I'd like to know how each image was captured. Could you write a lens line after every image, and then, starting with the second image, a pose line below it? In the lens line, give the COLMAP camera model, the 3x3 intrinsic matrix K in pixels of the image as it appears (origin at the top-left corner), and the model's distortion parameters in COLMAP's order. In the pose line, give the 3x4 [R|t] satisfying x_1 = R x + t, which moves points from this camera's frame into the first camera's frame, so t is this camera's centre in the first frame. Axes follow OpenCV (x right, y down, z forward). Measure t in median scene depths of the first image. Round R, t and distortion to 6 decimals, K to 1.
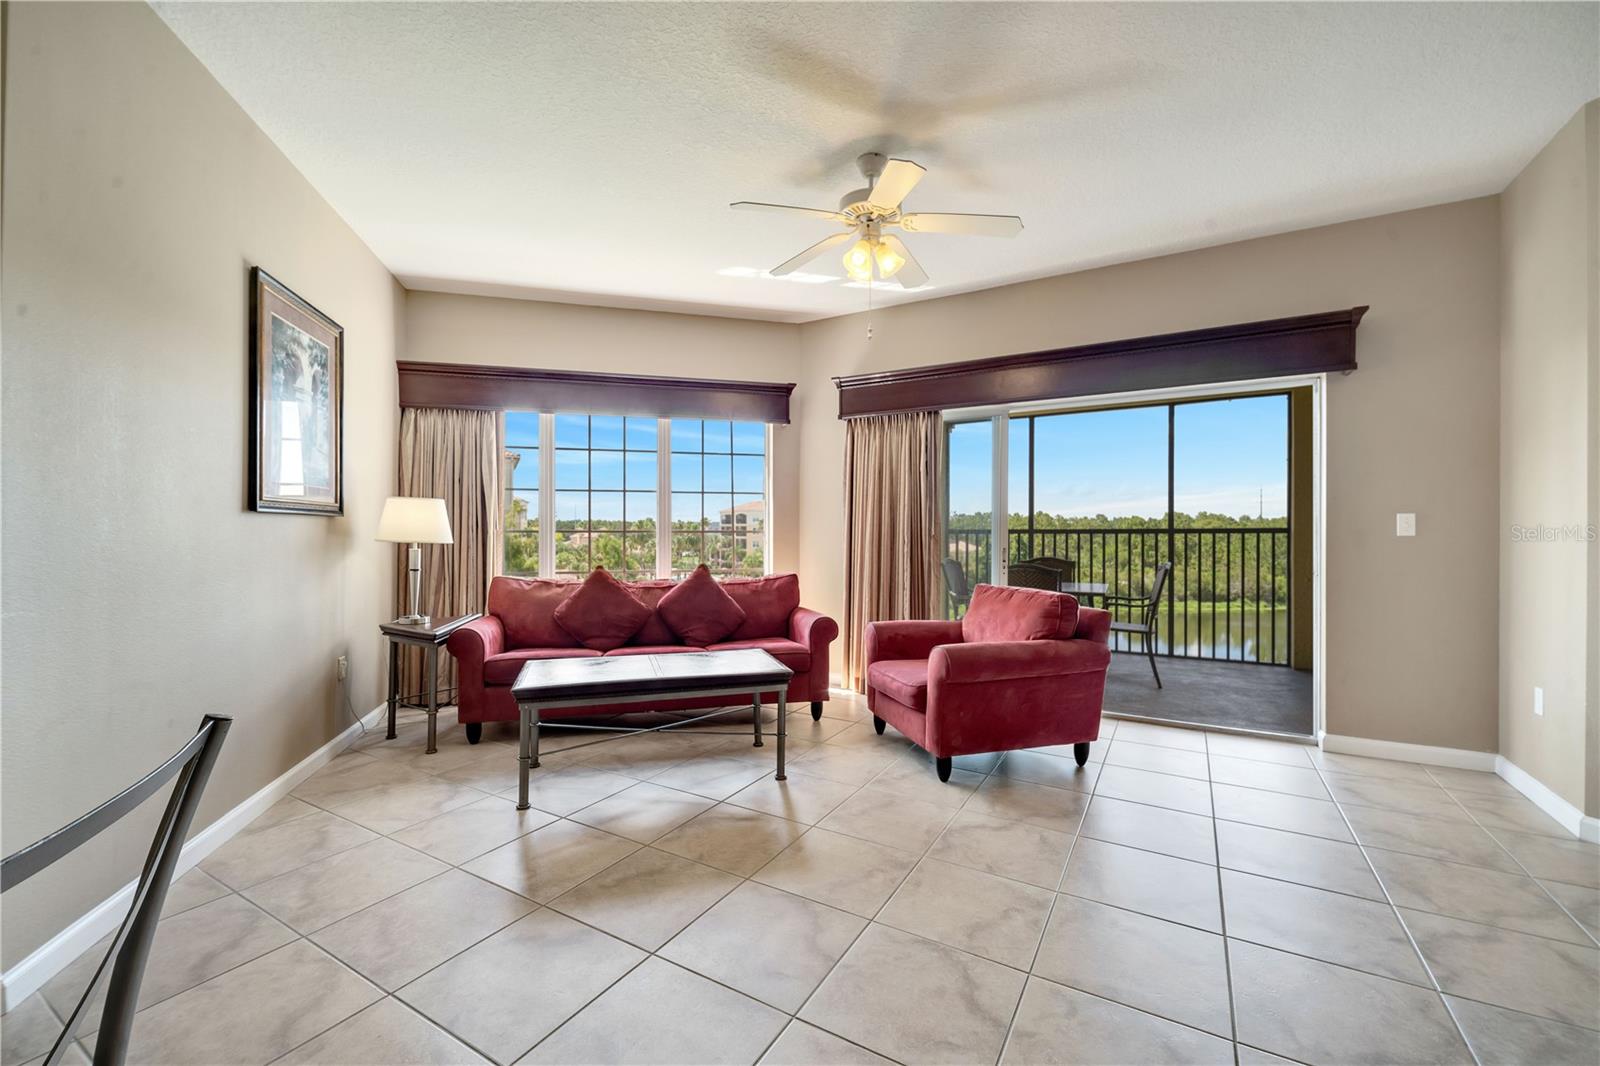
lens RADIAL K [[662.6, 0, 800.1], [0, 662.6, 529.9], [0, 0, 1]] dist [0.007632, -0.005380]
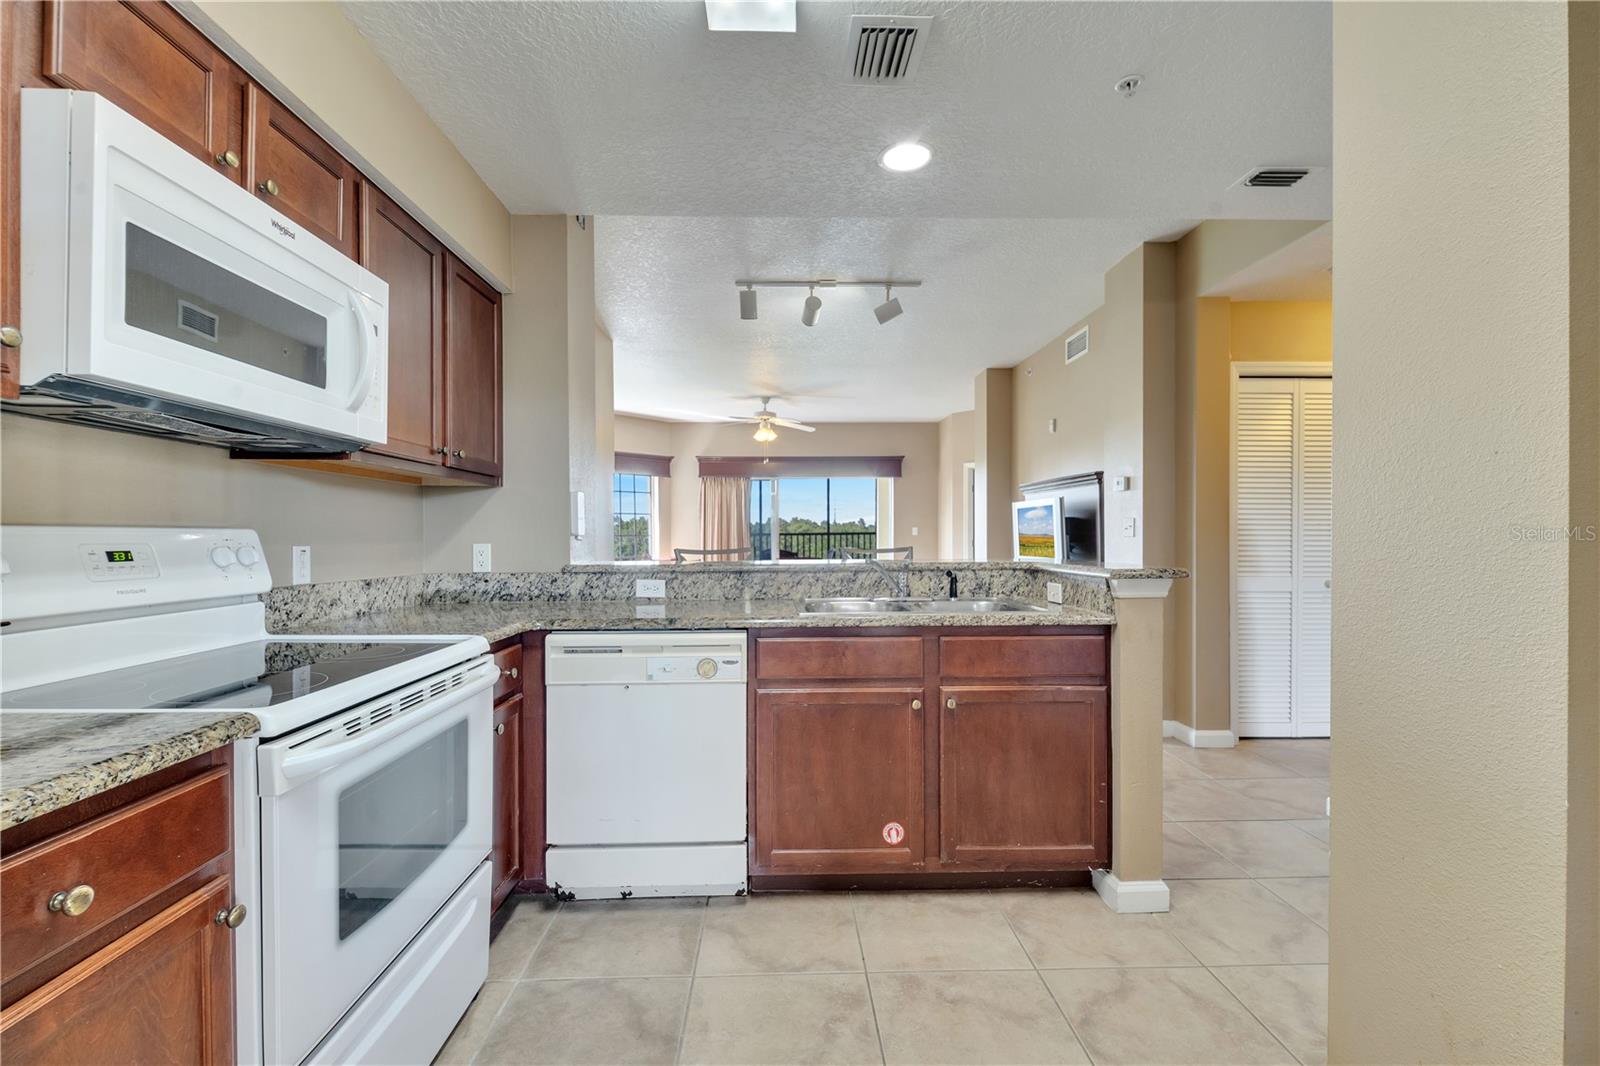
lens RADIAL K [[662.6, 0, 799.7], [0, 662.6, 547.0], [0, 0, 1]] dist [0.007632, -0.005380]
pose [[0.850090, -0.015891, 0.526398, -0.715308], [0.004631, 0.999732, 0.022701, -0.003891], [-0.526617, -0.016861, 0.849935, -0.828005]]
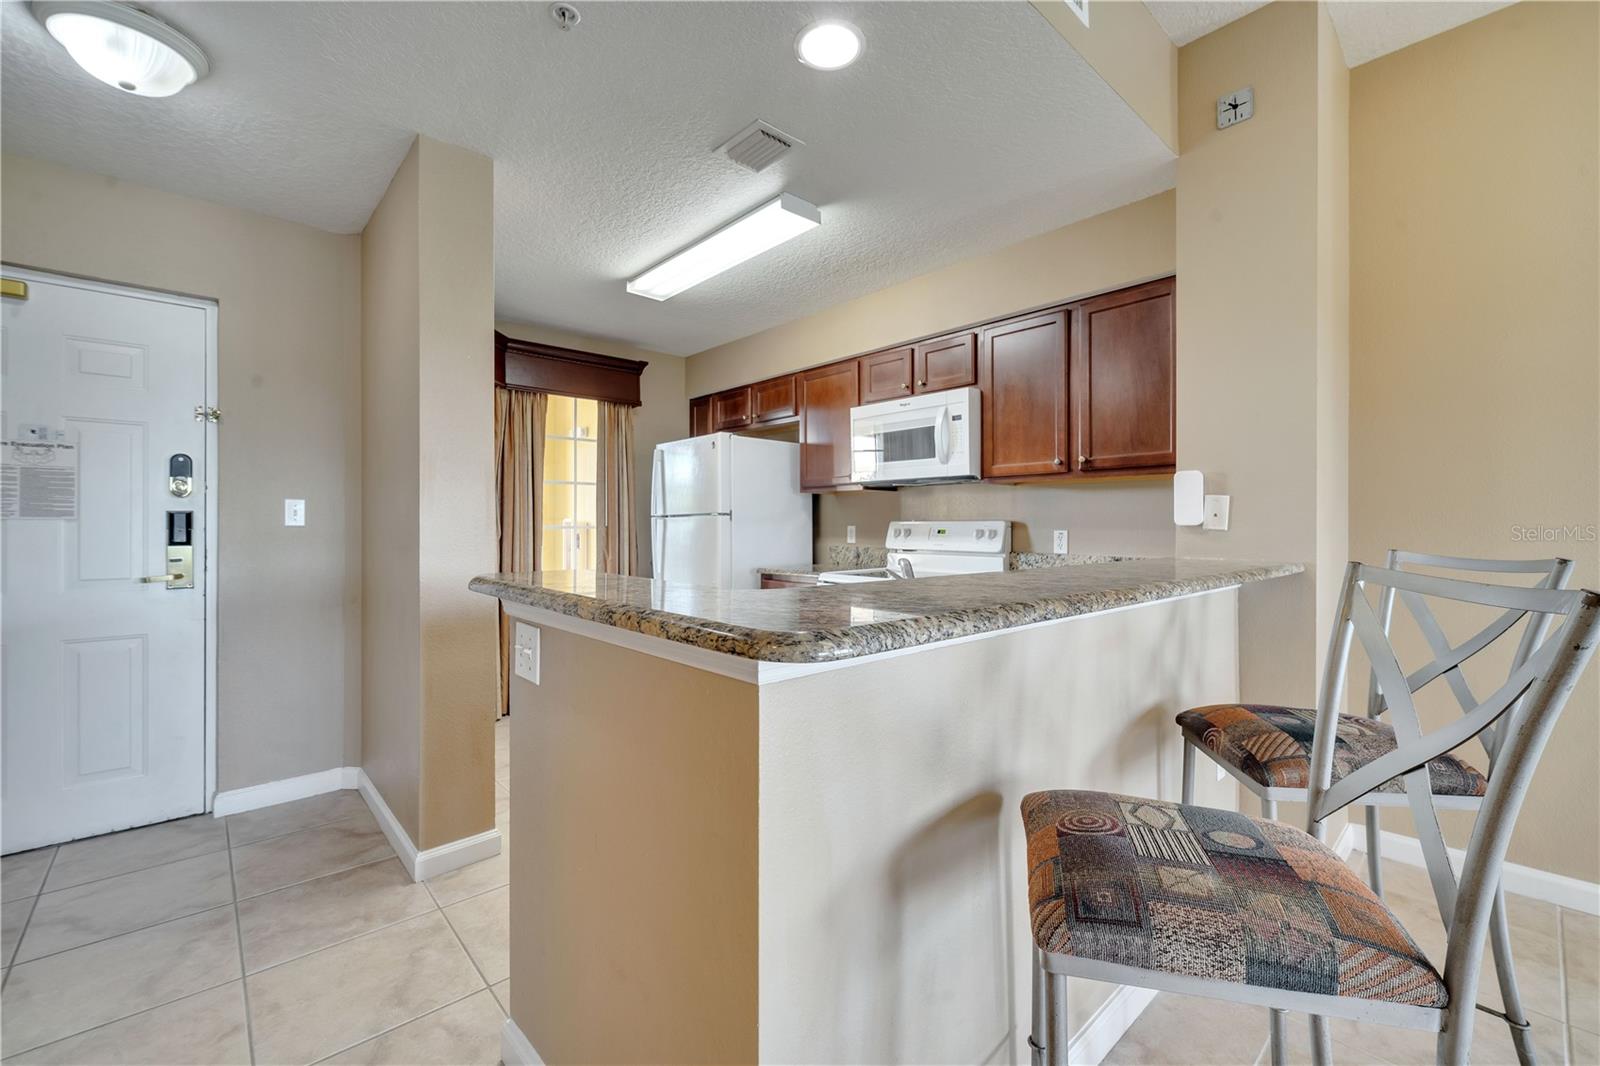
lens RADIAL K [[662.6, 0, 799.1], [0, 662.6, 524.9], [0, 0, 1]] dist [0.007632, -0.005380]
pose [[-0.305755, -0.002965, -0.952105, -0.075065], [0.003867, 0.999983, -0.004356, -0.000398], [0.952102, -0.005014, -0.305739, -0.390439]]
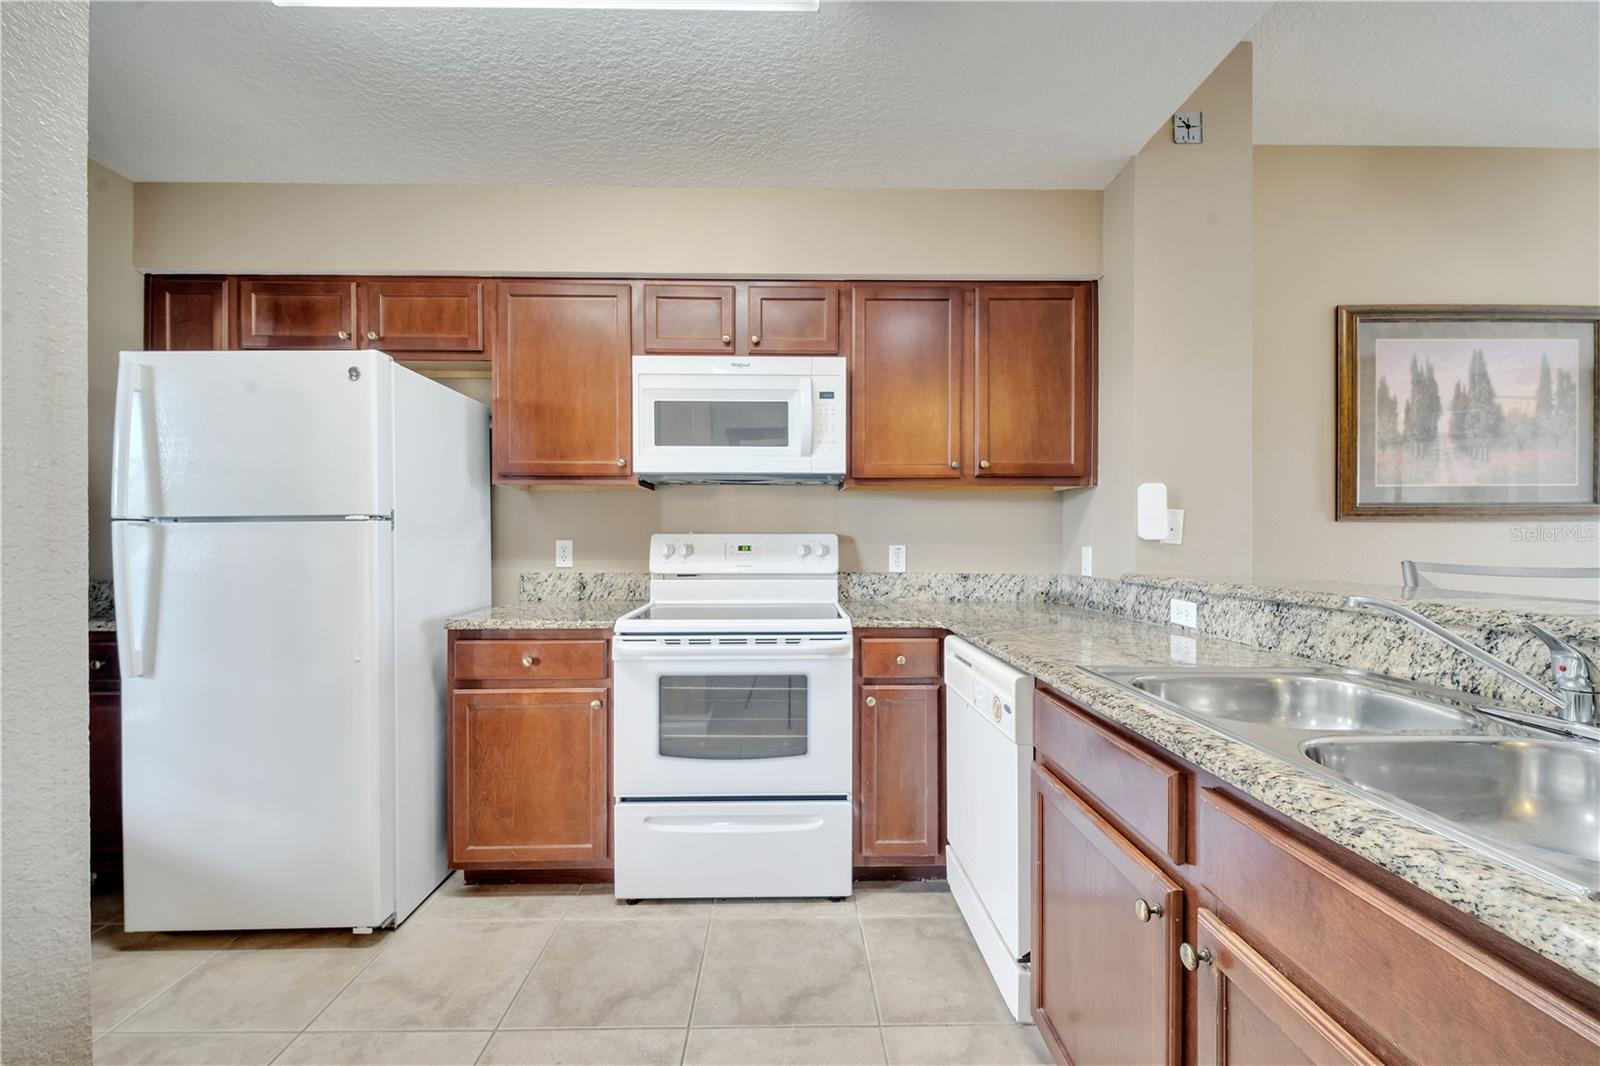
lens RADIAL K [[662.6, 0, 790.6], [0, 662.6, 539.5], [0, 0, 1]] dist [0.007632, -0.005380]
pose [[0.512758, -0.001757, -0.858531, -0.332499], [0.005301, 0.999985, 0.001120, -0.002893], [0.858517, -0.005125, 0.512760, -0.703447]]
